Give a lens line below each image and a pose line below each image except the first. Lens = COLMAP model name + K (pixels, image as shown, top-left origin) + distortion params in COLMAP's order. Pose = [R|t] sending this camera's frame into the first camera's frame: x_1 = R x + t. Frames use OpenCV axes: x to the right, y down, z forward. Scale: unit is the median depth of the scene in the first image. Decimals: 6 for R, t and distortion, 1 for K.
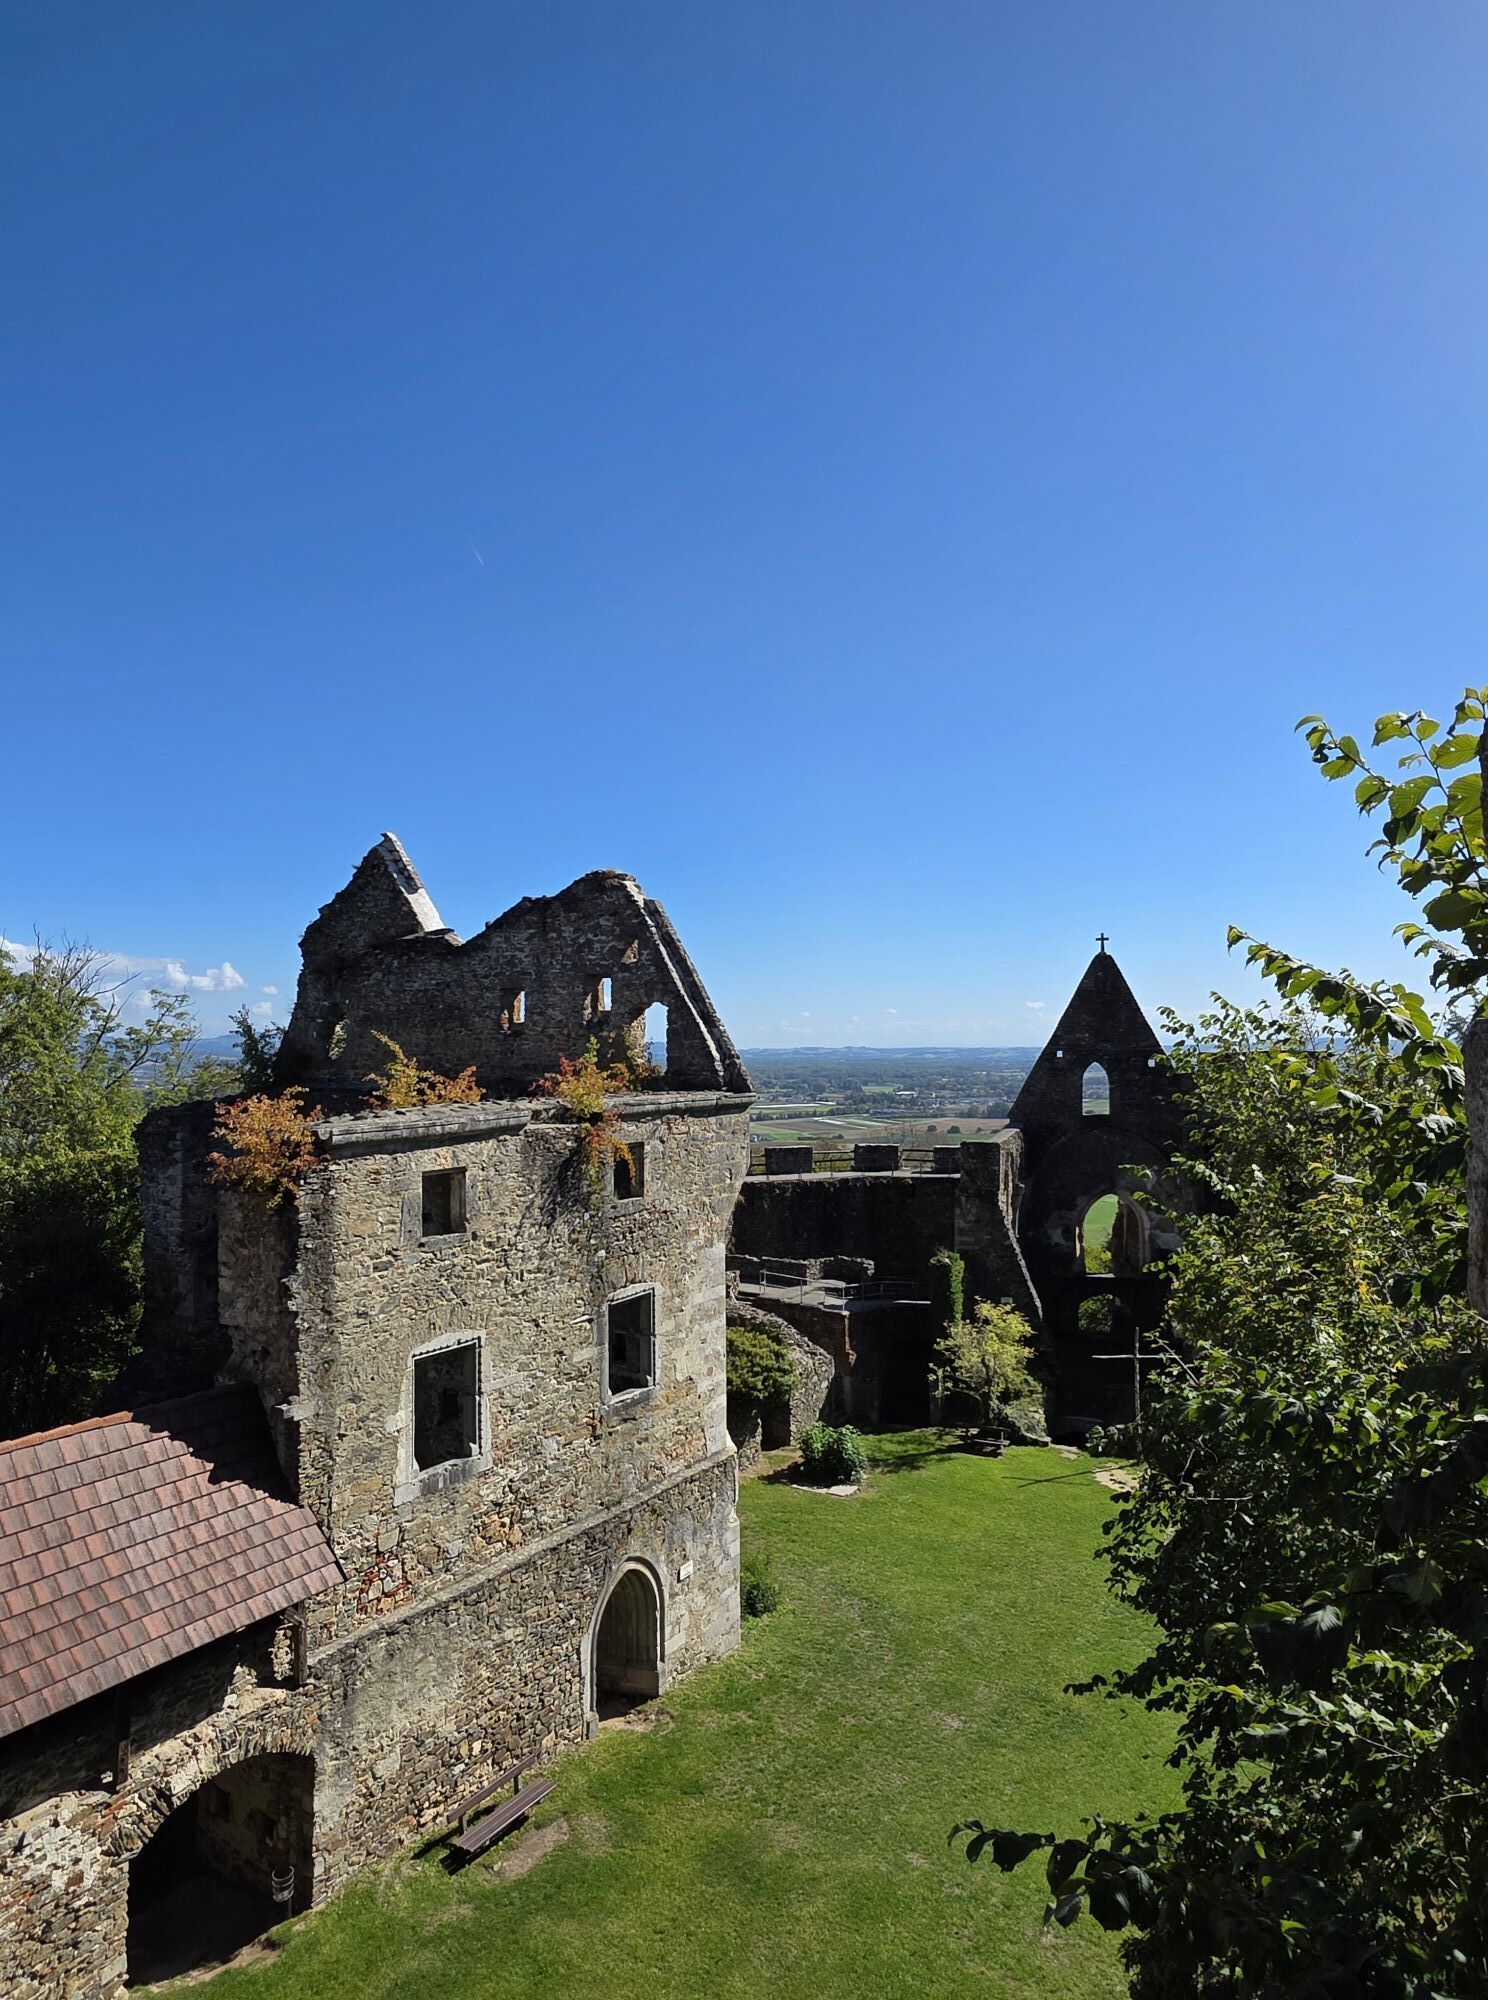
lens RADIAL K [[1189.4, 0, 730.9], [0, 1189.4, 1019.9], [0, 0, 1]] dist [-0.000599, -0.001412]
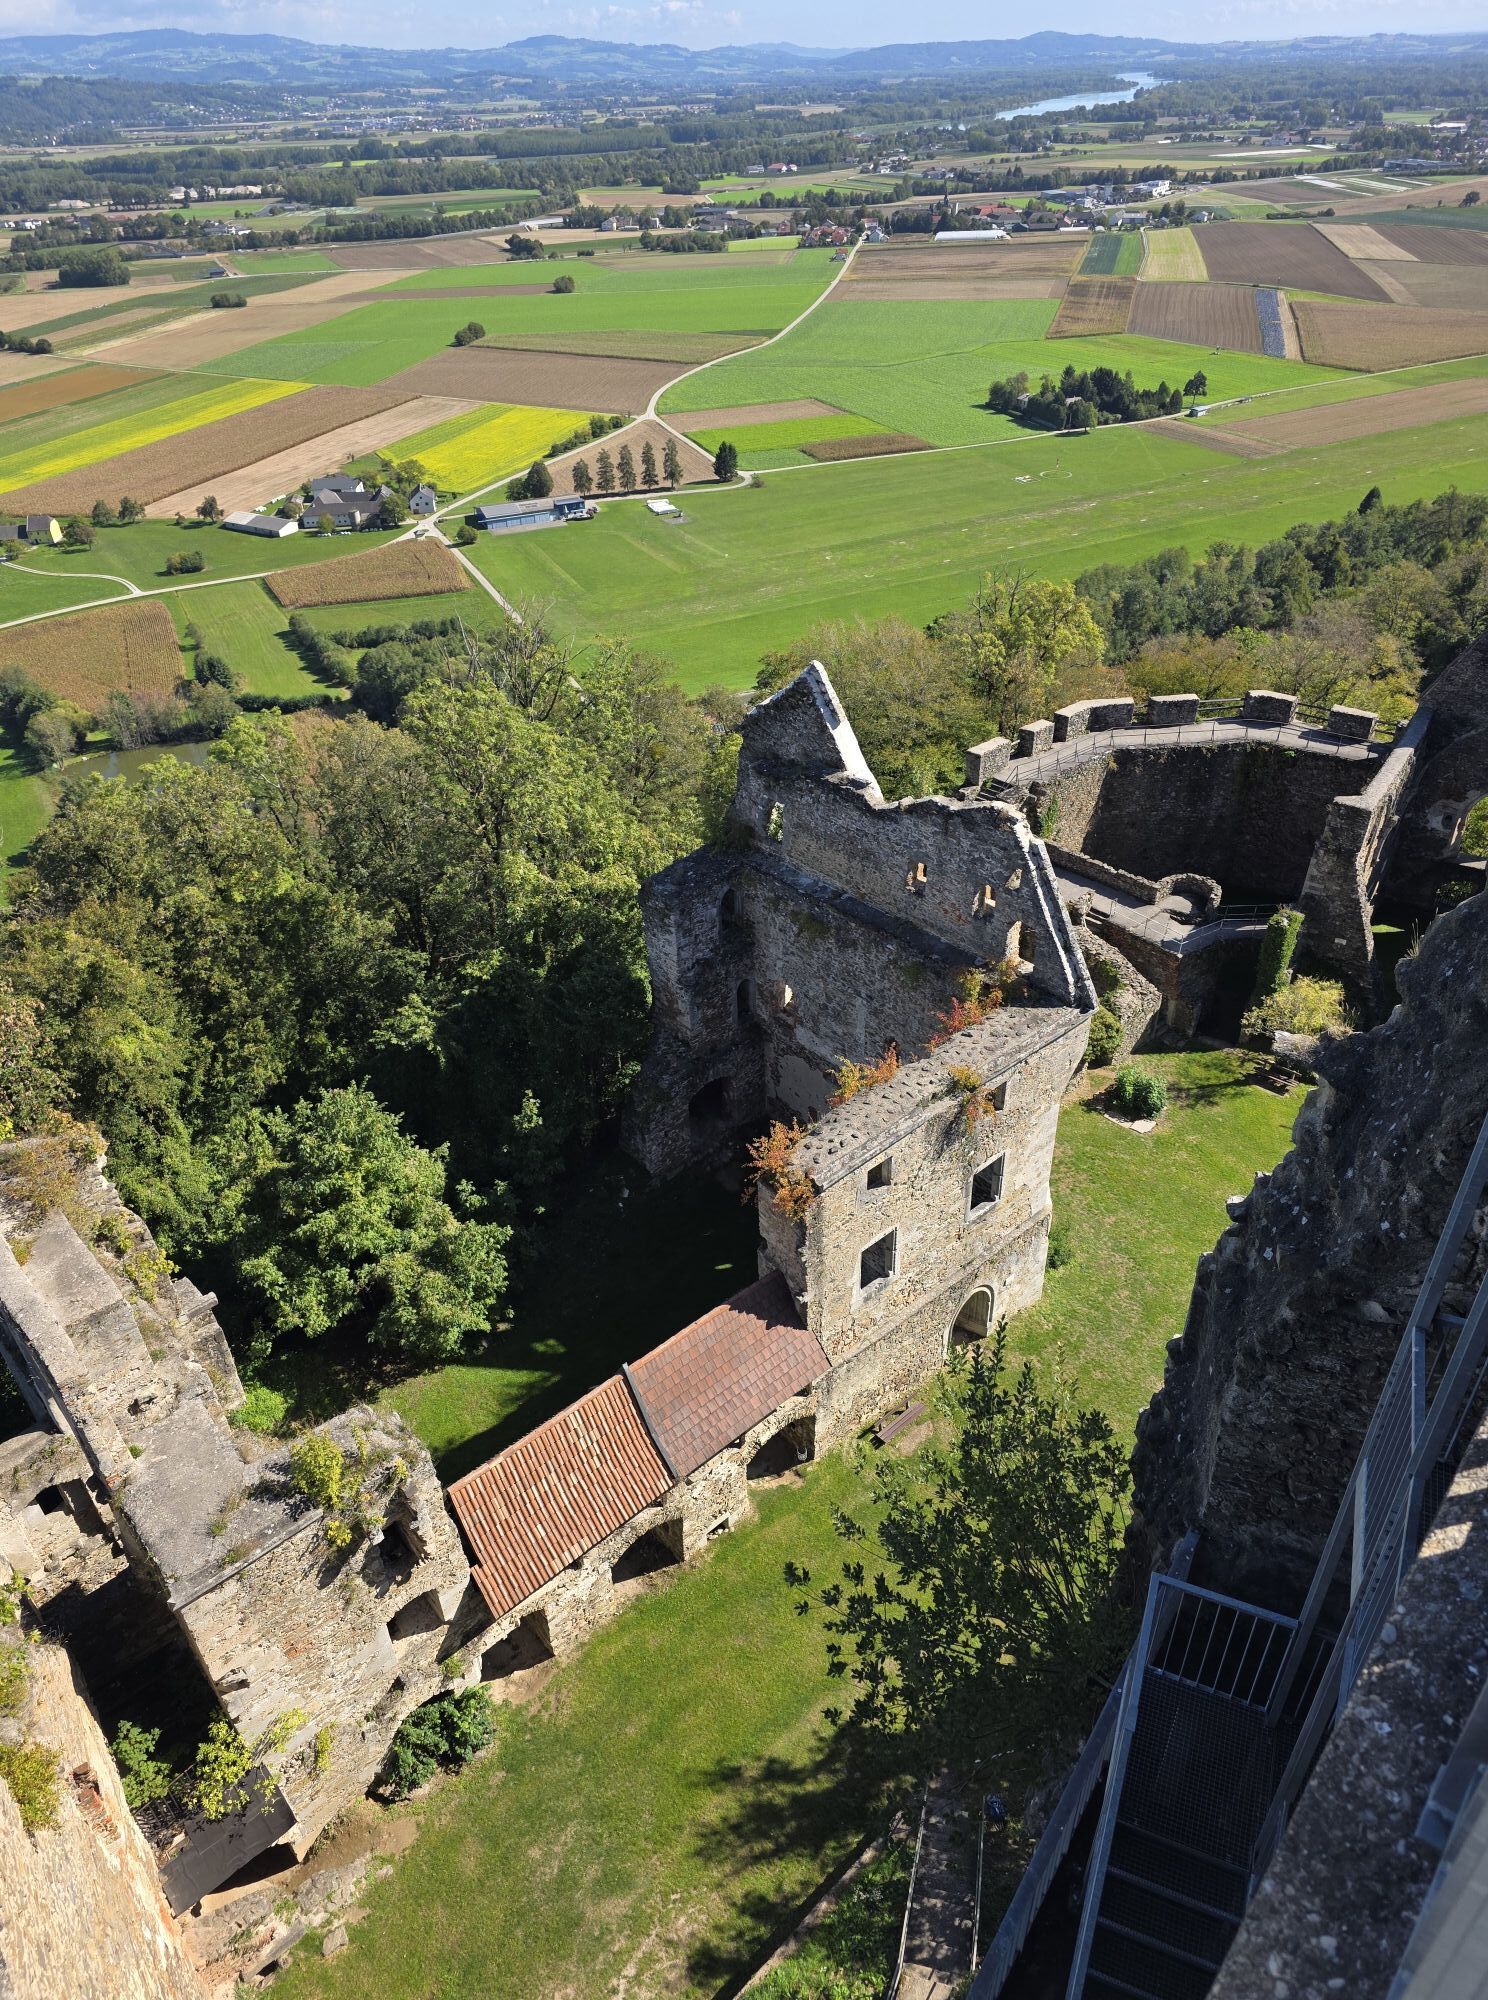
lens RADIAL K [[1331.8, 0, 725.1], [0, 1331.8, 1006.3], [0, 0, 1]] dist [0.064363, -0.054925]
pose [[0.962124, 0.135720, -0.236428, -0.025672], [0.035934, 0.796559, 0.603492, -0.820605], [0.270235, -0.589130, 0.761511, -0.245967]]
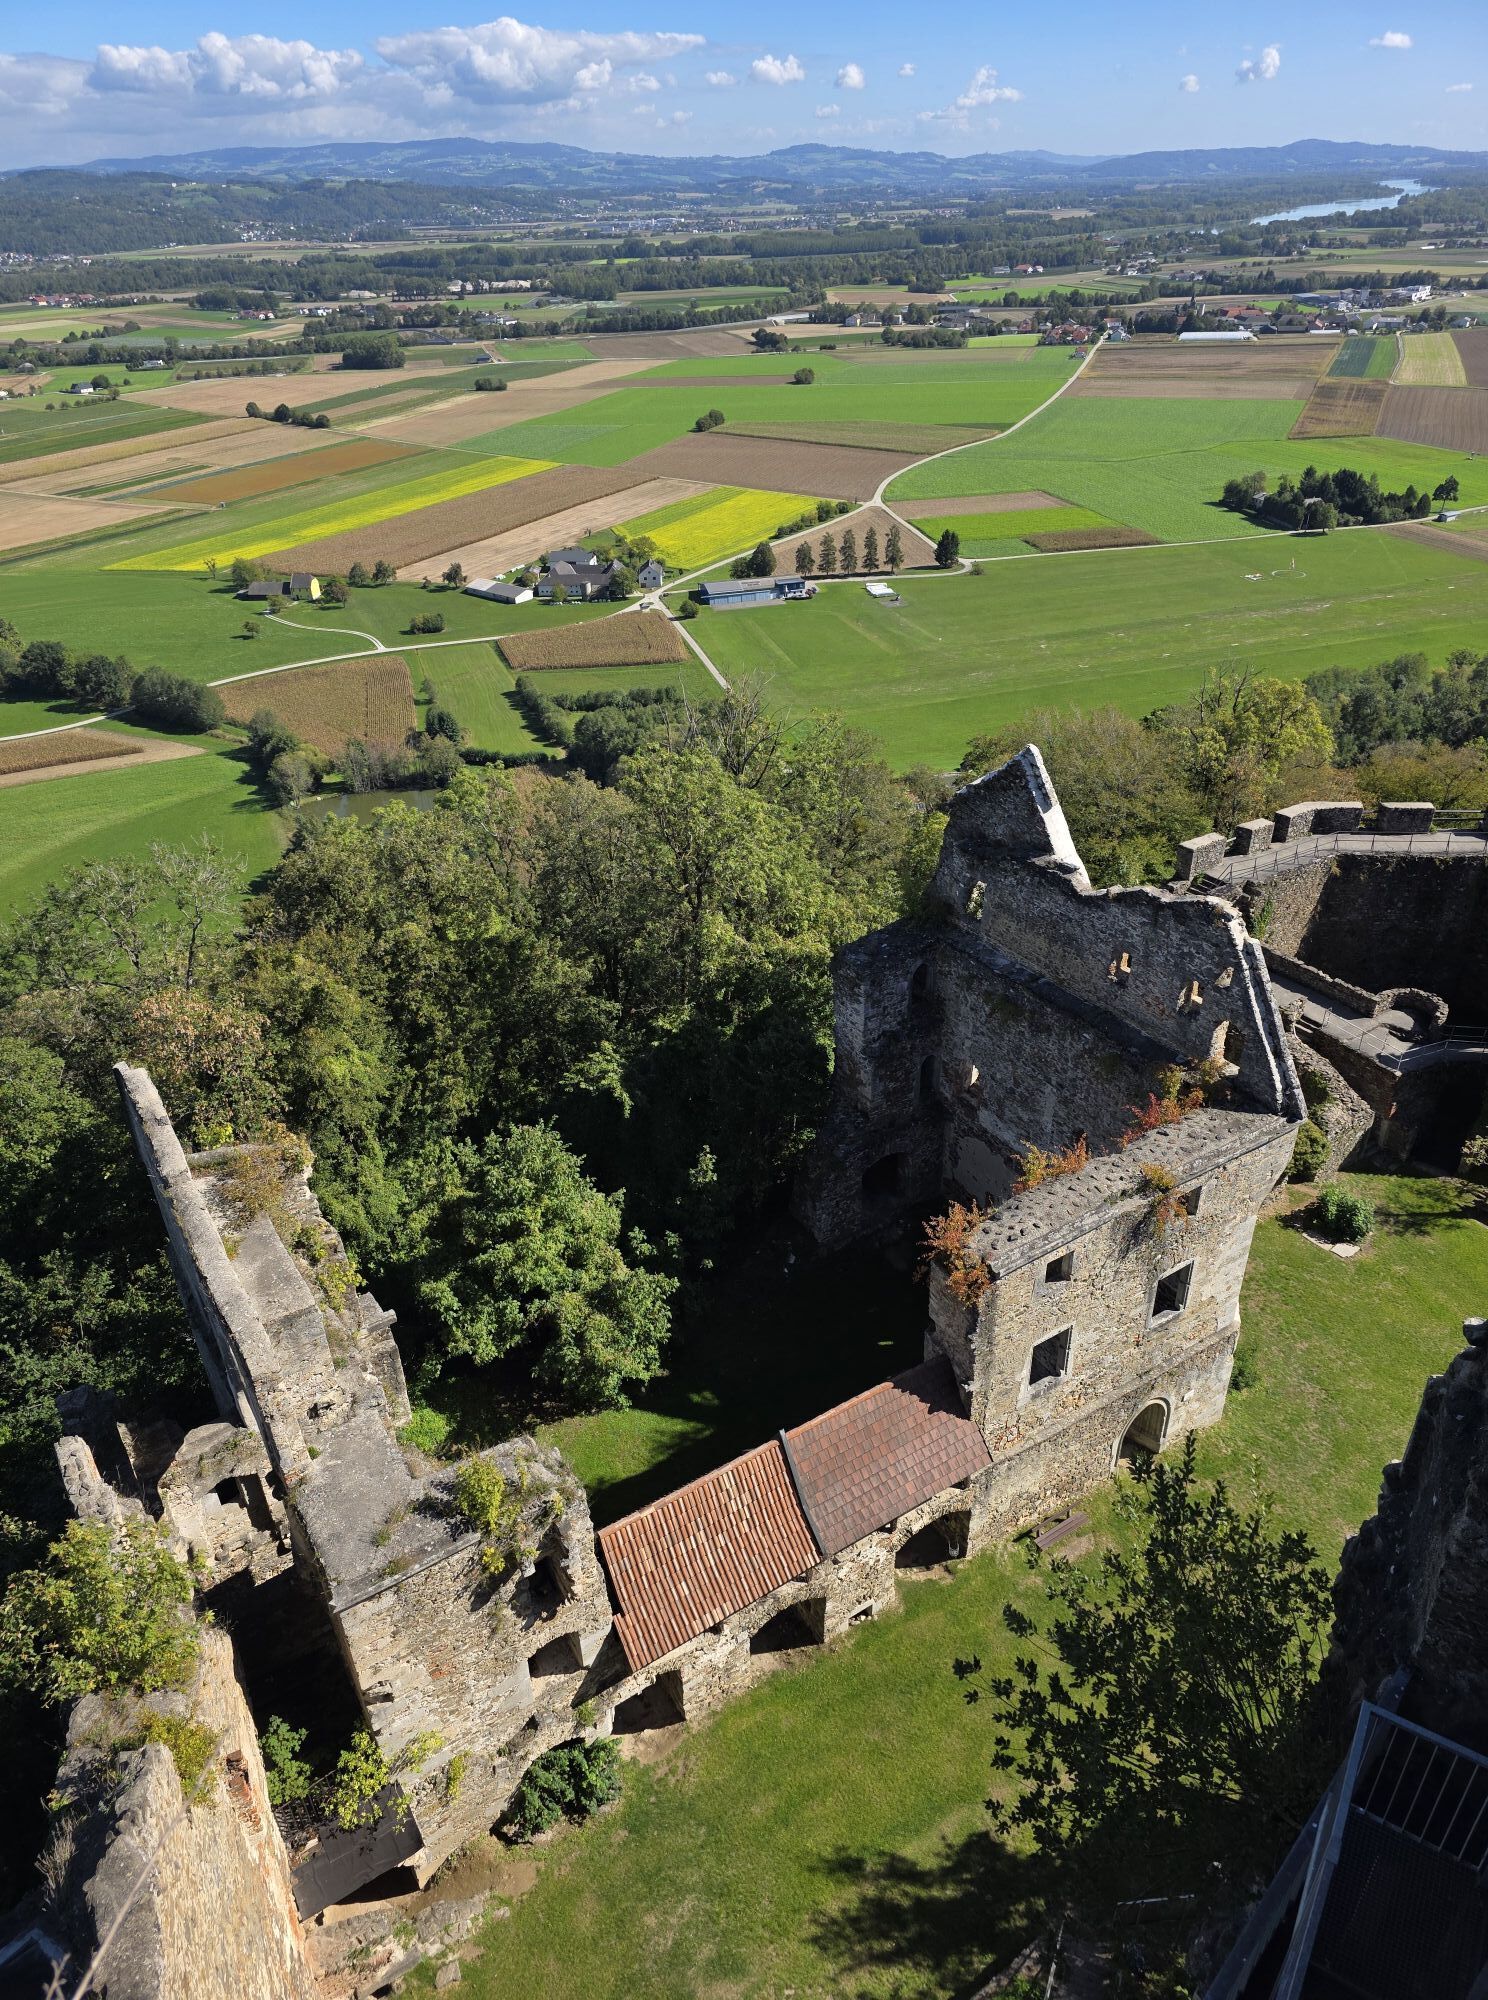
lens RADIAL K [[1331.8, 0, 726.5], [0, 1331.8, 1004.2], [0, 0, 1]] dist [0.064363, -0.054925]
pose [[0.907771, 0.202186, -0.367522, -0.036273], [0.038852, 0.831872, 0.553605, -0.821103], [0.417662, -0.516826, 0.747294, -0.261646]]
